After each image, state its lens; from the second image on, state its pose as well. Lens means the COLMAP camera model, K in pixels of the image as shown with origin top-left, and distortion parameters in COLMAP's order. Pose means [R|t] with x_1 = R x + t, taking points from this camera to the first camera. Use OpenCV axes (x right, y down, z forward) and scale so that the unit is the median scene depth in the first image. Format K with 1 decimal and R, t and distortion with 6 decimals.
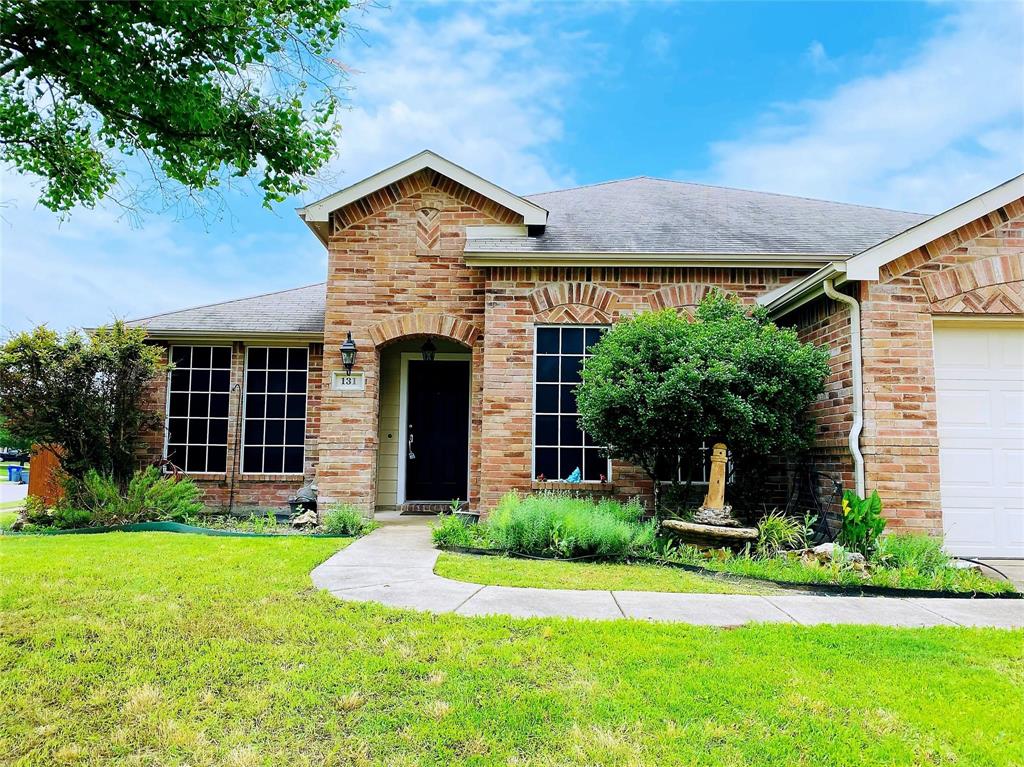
lens RADIAL K [[792.2, 0, 506.2], [0, 792.2, 374.1], [0, 0, 1]] dist [0.078633, -0.017130]
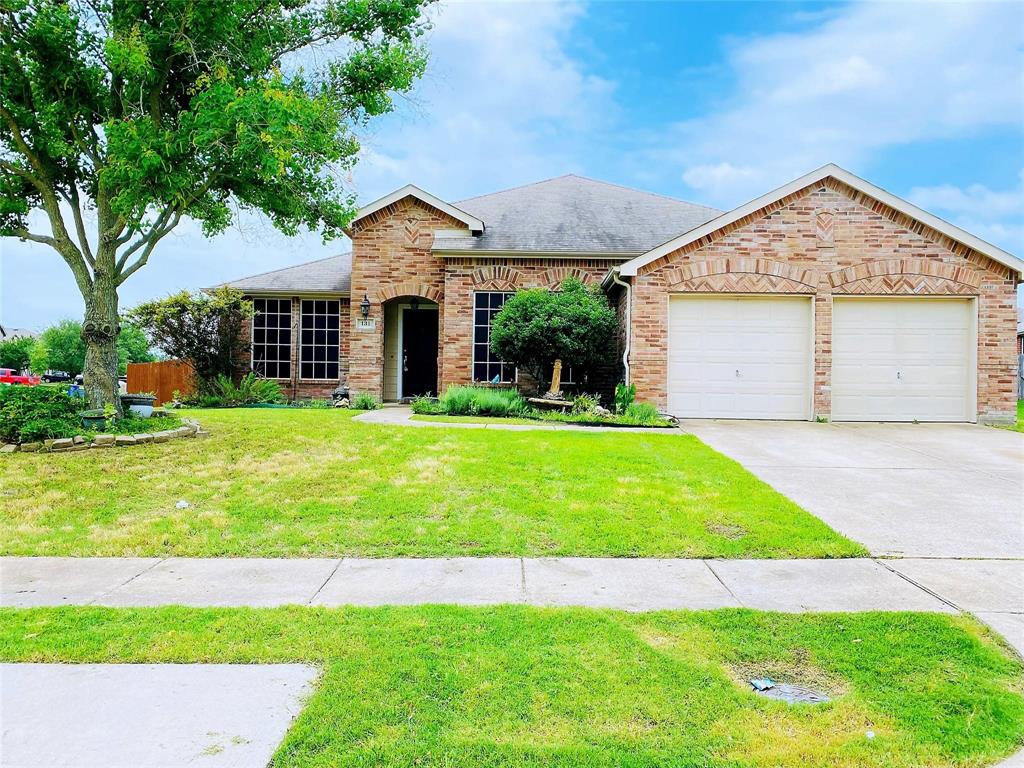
lens RADIAL K [[792.2, 0, 509.1], [0, 792.2, 389.7], [0, 0, 1]] dist [0.078633, -0.017130]
pose [[0.999899, 0.004969, -0.013336, 0.135663], [-0.003471, 0.993911, 0.110130, -0.039883], [0.013802, -0.110072, 0.993828, -0.722086]]
